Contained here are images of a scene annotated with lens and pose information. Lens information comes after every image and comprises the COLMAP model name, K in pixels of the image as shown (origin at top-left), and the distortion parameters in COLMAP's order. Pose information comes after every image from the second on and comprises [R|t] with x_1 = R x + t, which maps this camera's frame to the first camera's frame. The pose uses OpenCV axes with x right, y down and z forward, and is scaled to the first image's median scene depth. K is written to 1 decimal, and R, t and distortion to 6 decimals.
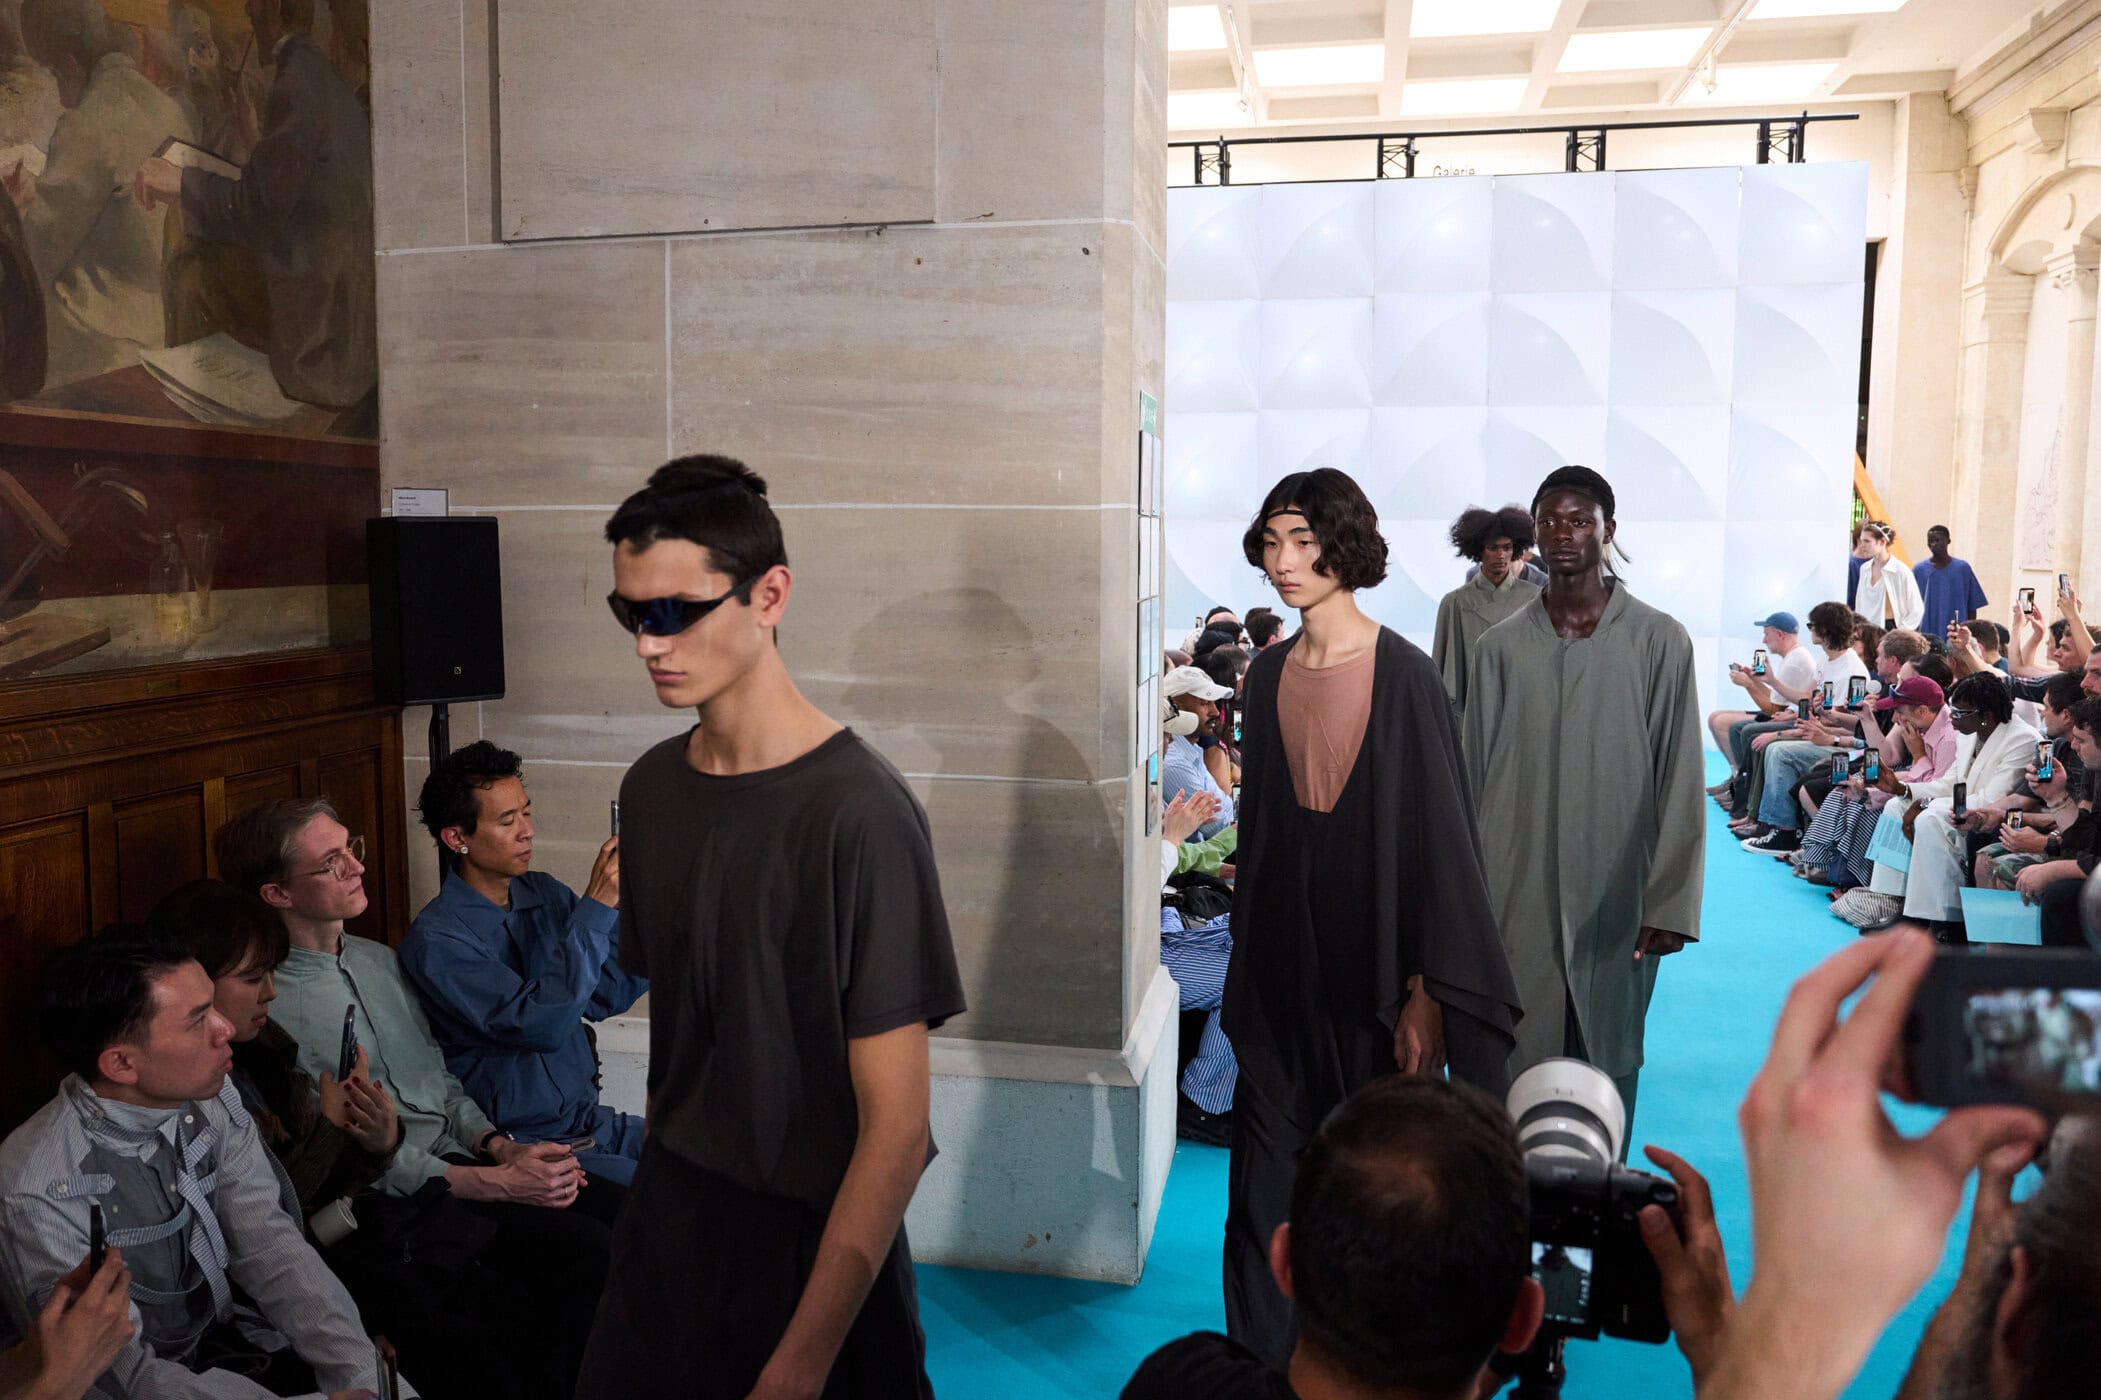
lens RADIAL K [[1622.9, 0, 971.5], [0, 1622.9, 698.6], [0, 0, 1]] dist [-0.036260, 0.024662]
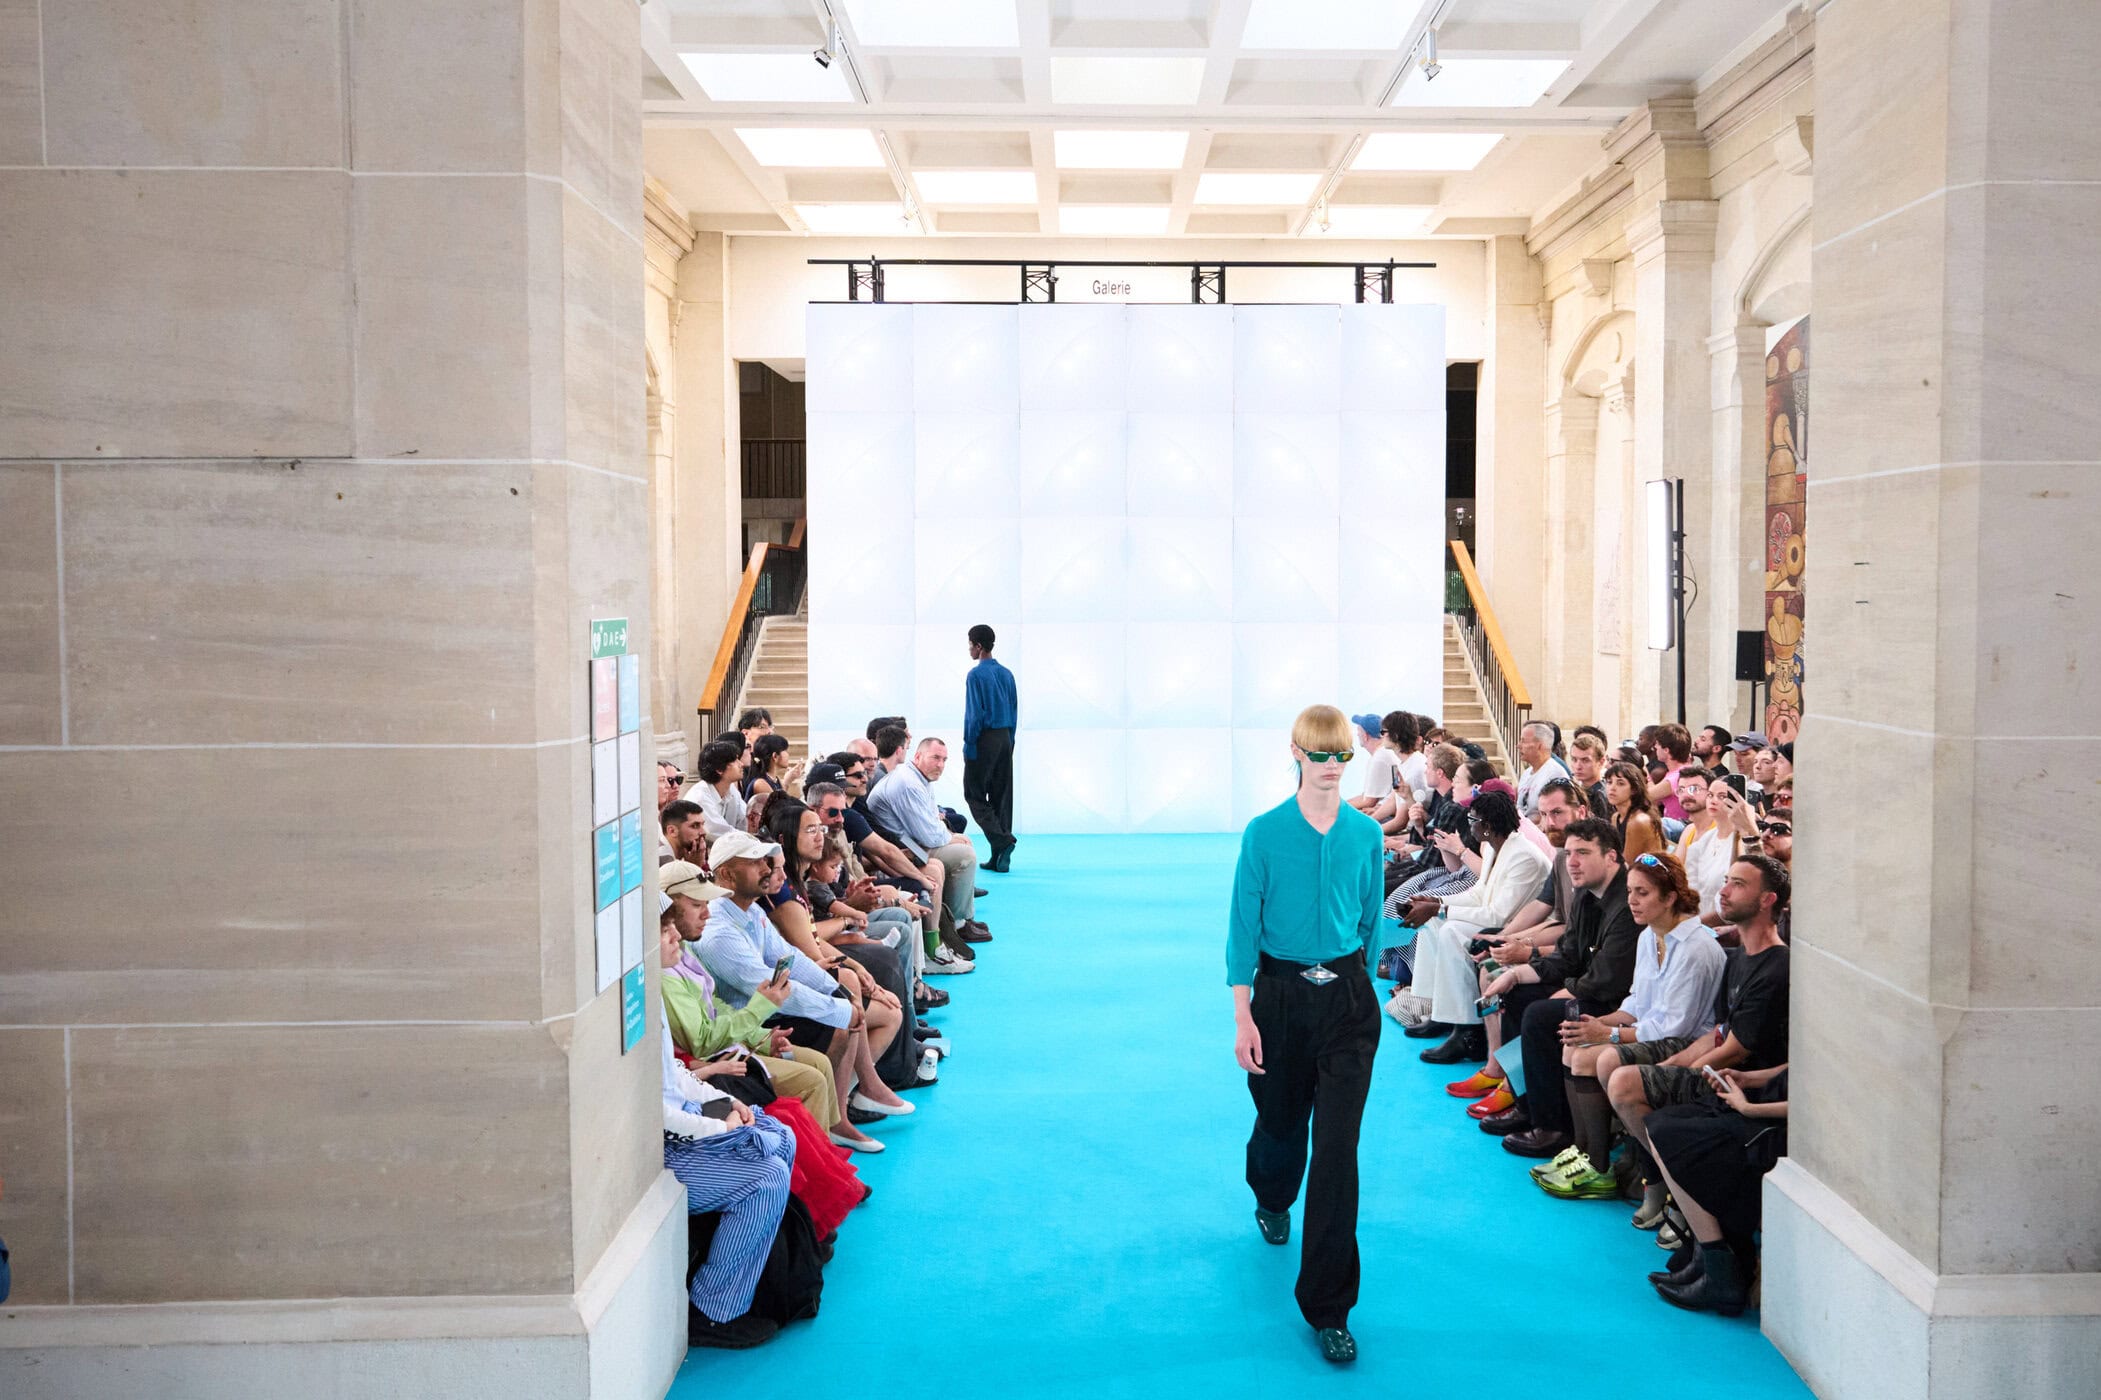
lens RADIAL K [[1578.8, 0, 1119.8], [0, 1578.8, 657.8], [0, 0, 1]] dist [-0.003813, 0.007596]
pose [[0.970764, -0.015816, 0.239515, 0.185811], [0.028337, 0.998400, -0.048924, -0.108393], [-0.238358, 0.054281, 0.969659, -0.025980]]
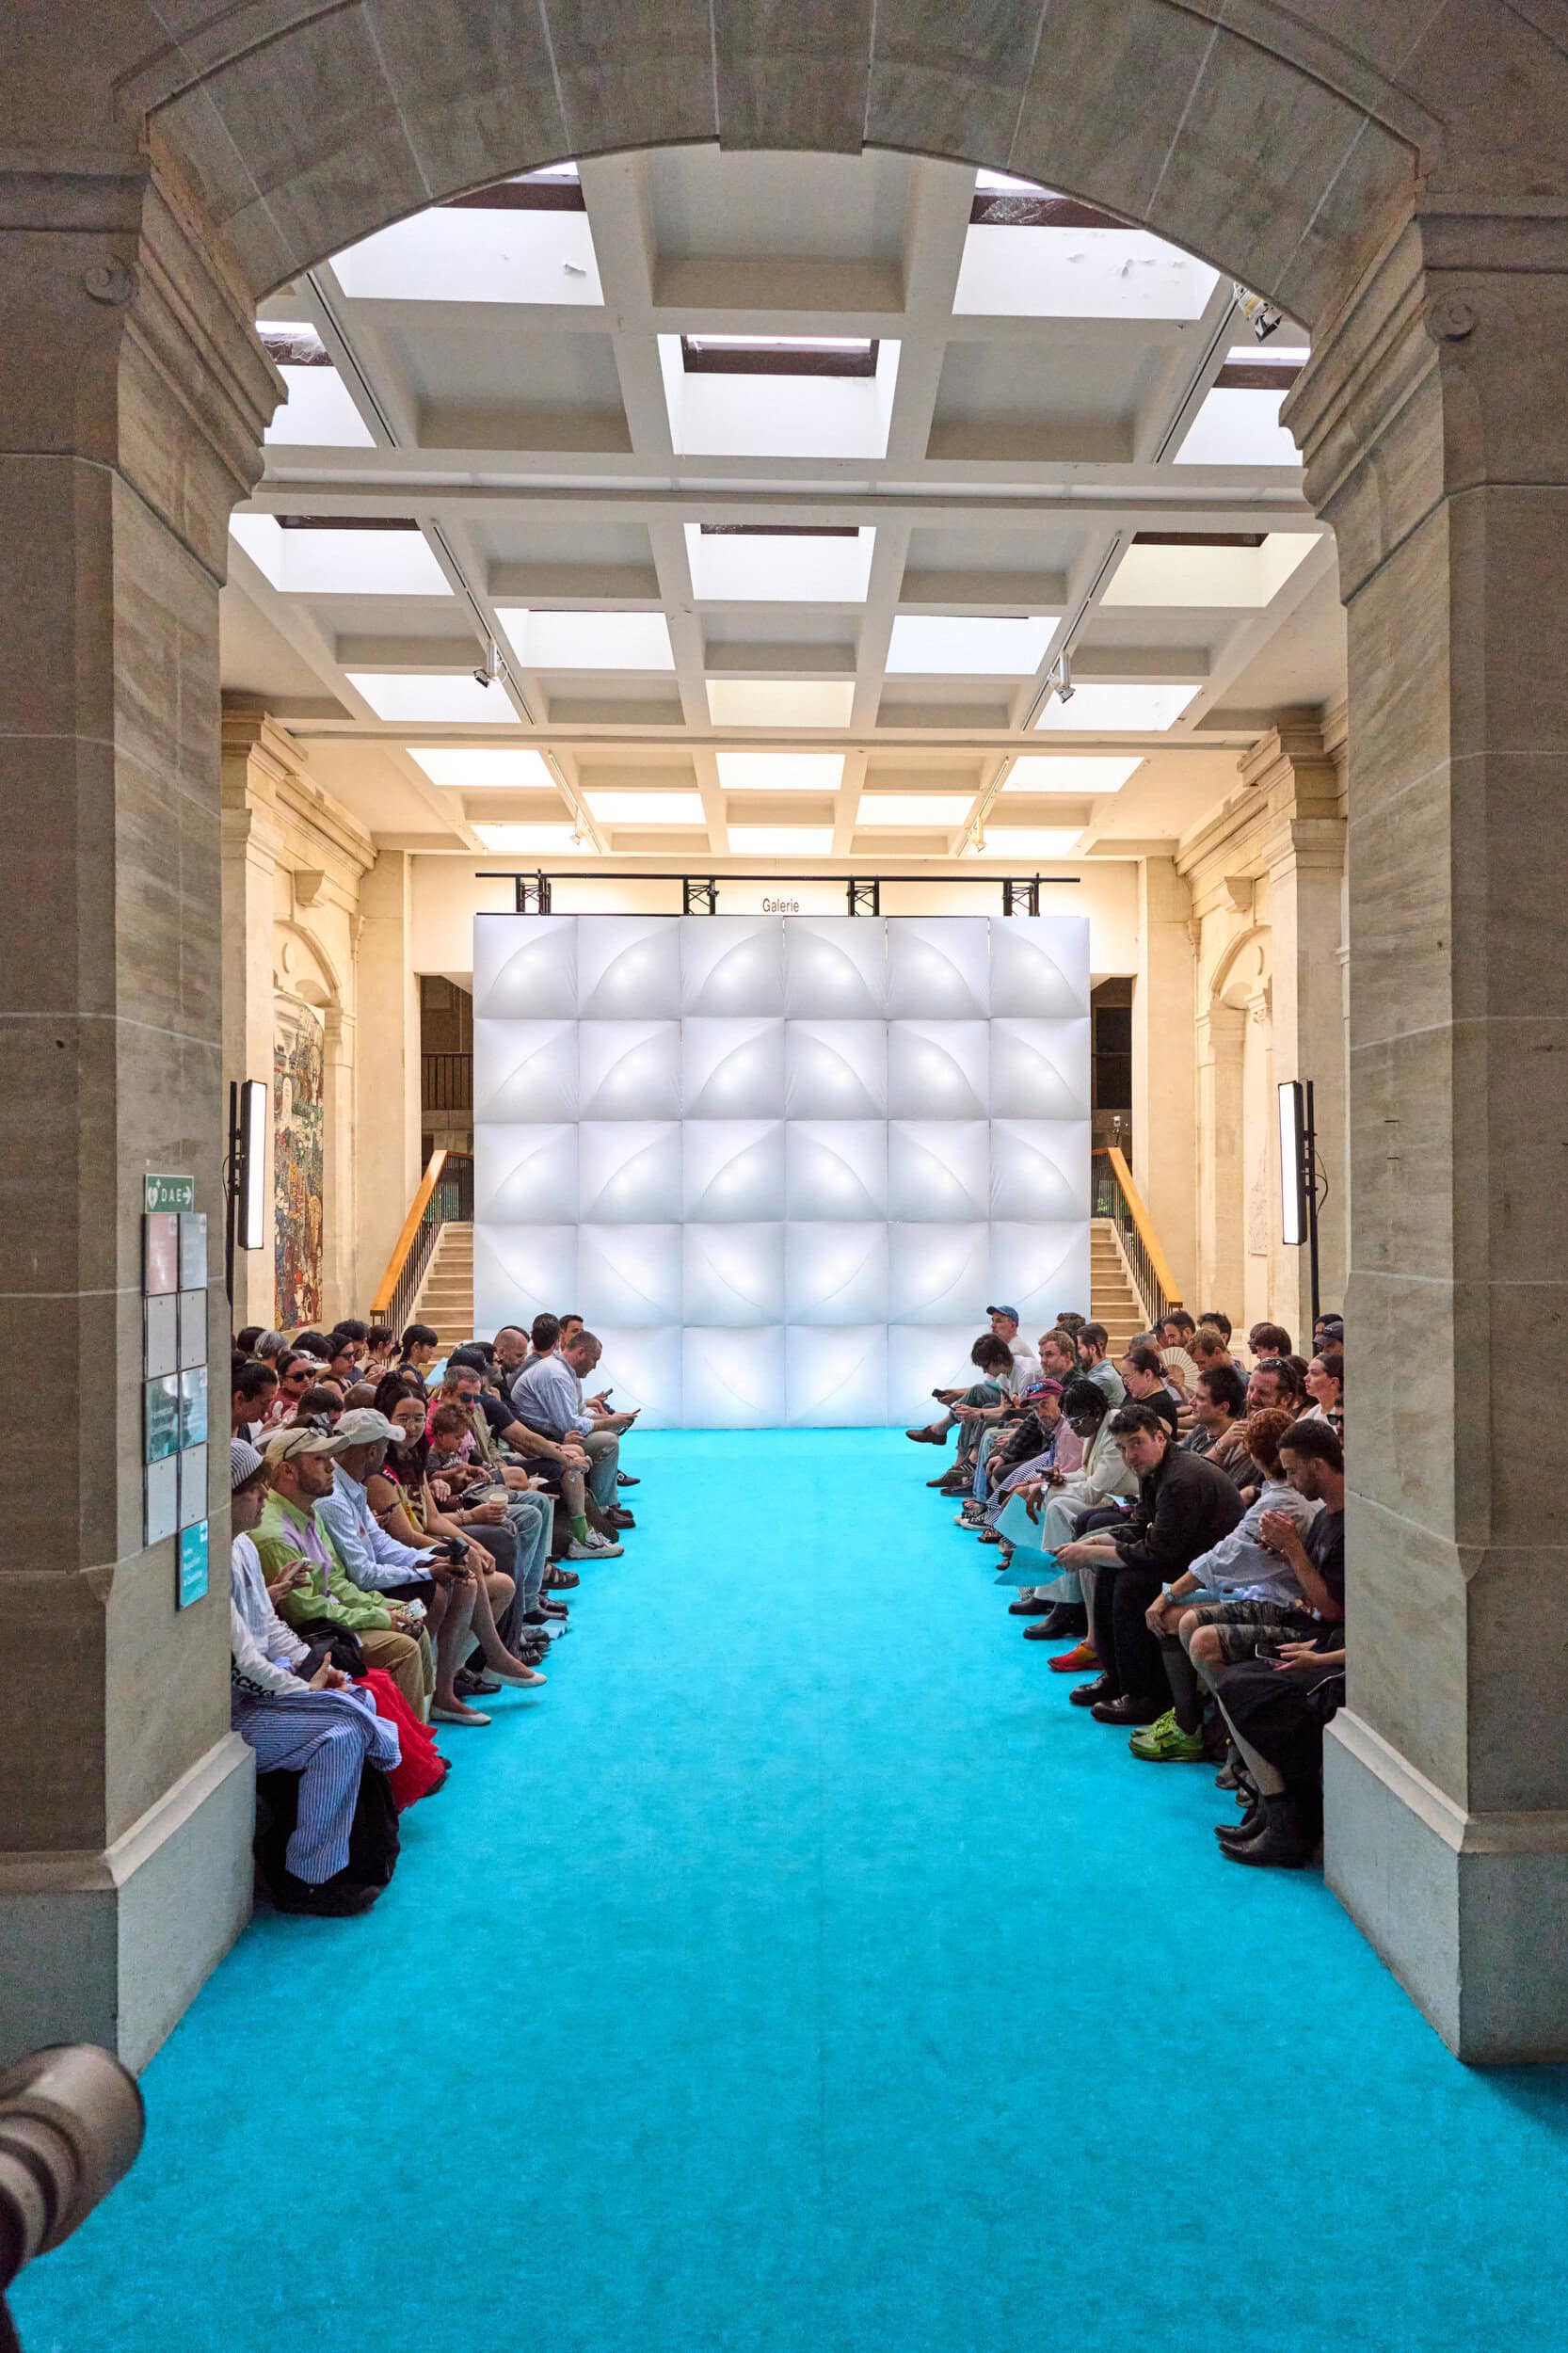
lens RADIAL K [[1525.2, 0, 864.0], [0, 1525.2, 1203.9], [0, 0, 1]] dist [0.012712, 0.000380]
pose [[0.964751, -0.007015, 0.263071, 0.284635], [0.033349, 0.994845, -0.095771, -0.063433], [-0.261043, 0.101168, 0.960011, -0.041839]]
